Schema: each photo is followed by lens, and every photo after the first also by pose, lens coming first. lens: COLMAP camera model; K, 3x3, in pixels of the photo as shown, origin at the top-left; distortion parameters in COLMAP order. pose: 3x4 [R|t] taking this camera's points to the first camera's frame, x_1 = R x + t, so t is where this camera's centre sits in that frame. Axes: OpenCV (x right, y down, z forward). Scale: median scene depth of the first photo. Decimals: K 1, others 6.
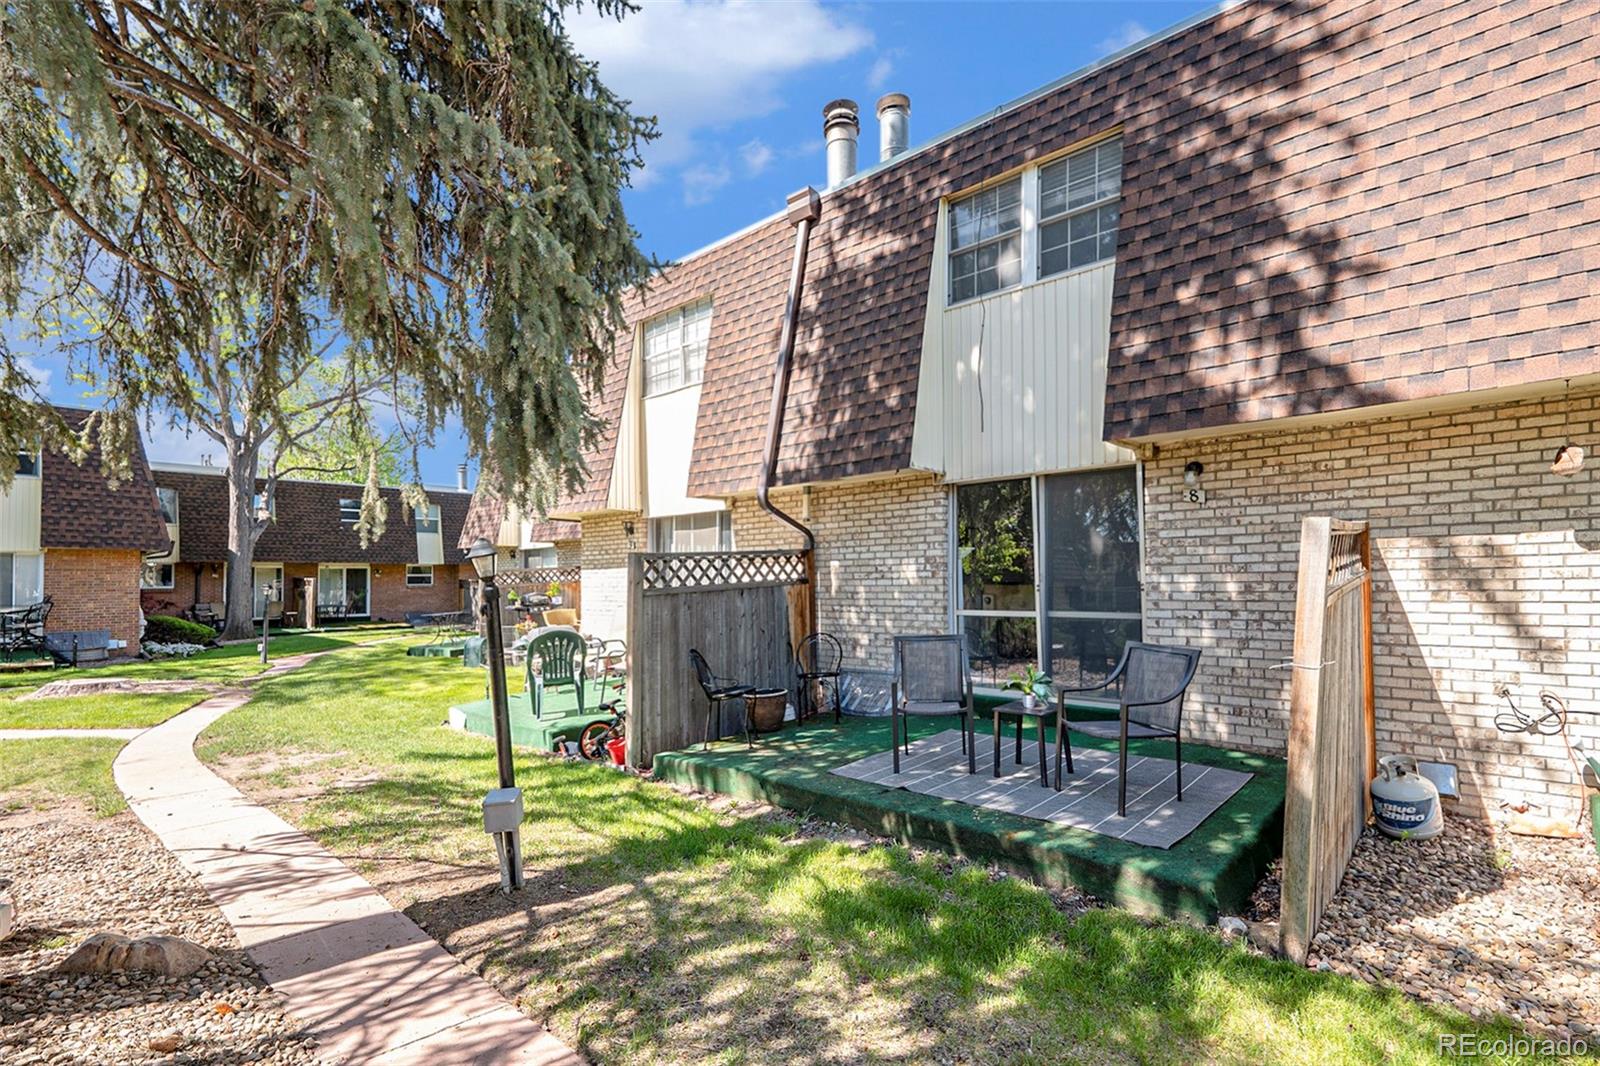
lens RADIAL K [[761.4, 0, 800.0], [0, 761.4, 533.0], [0, 0, 1]] dist [-0.067632, -0.000204]
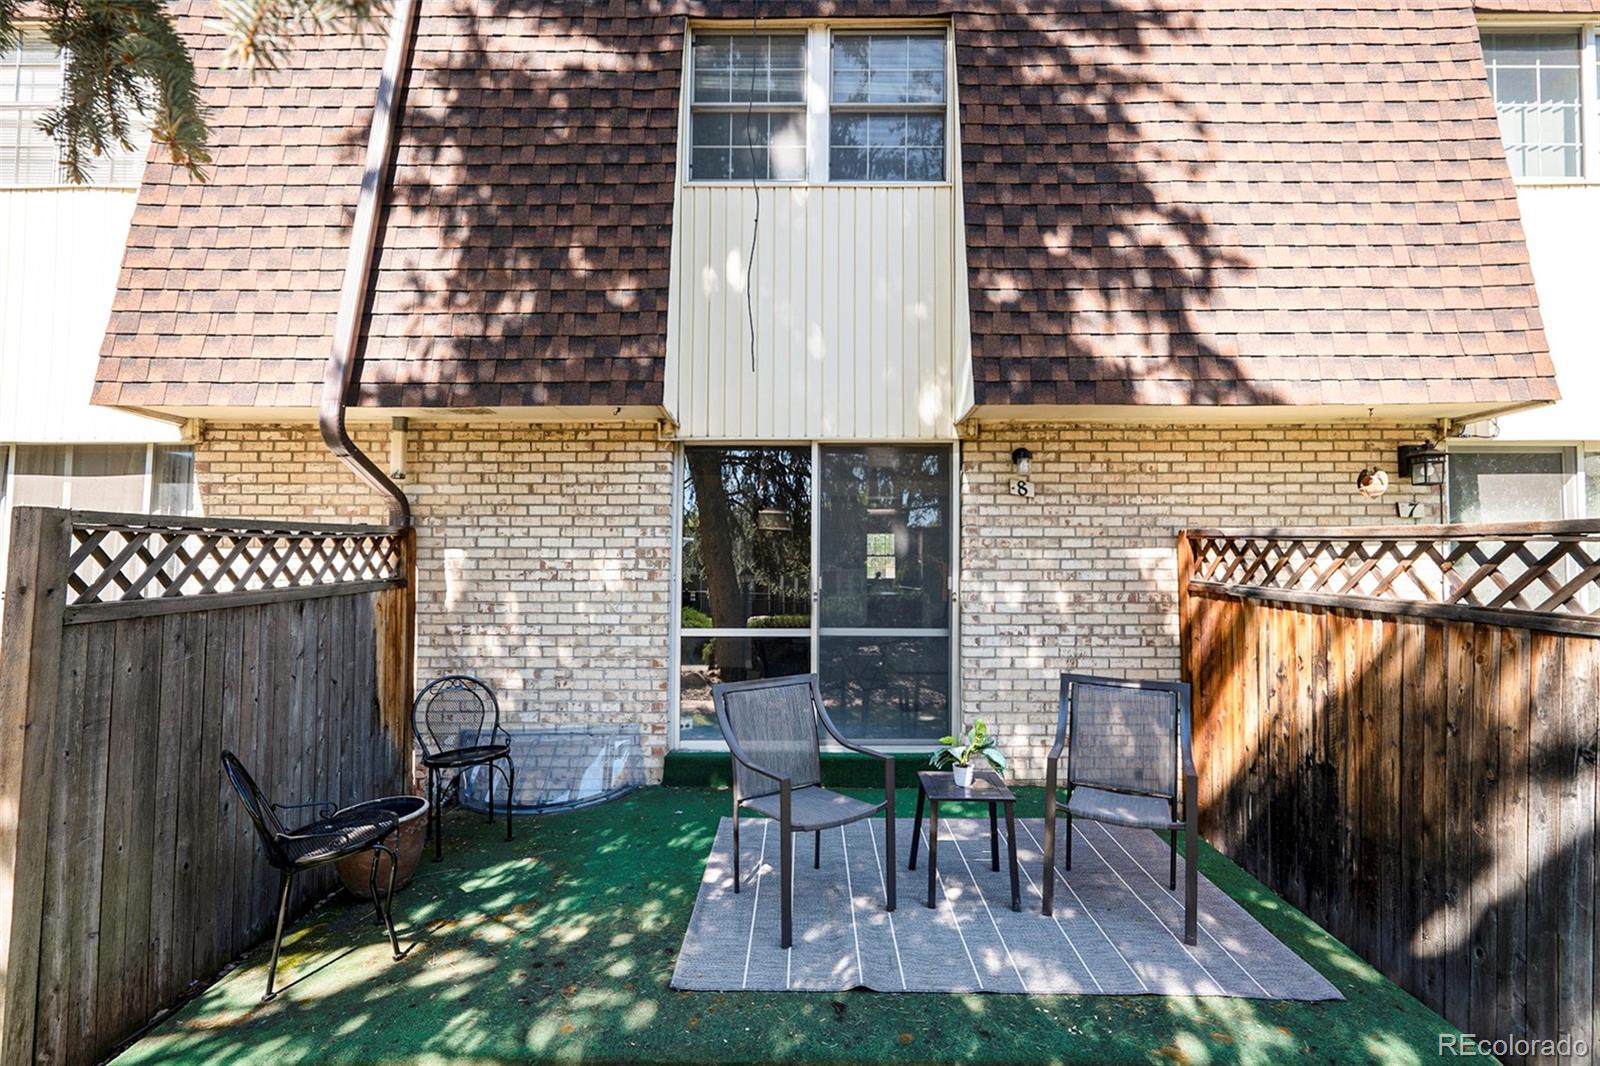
lens RADIAL K [[753.6, 0, 826.4], [0, 753.6, 533.7], [0, 0, 1]] dist [-0.004908, -0.000039]
pose [[0.724682, 0.049651, 0.687293, -0.207586], [-0.053409, 0.998447, -0.015815, 0.025623], [-0.687011, -0.025247, 0.726208, 0.524616]]
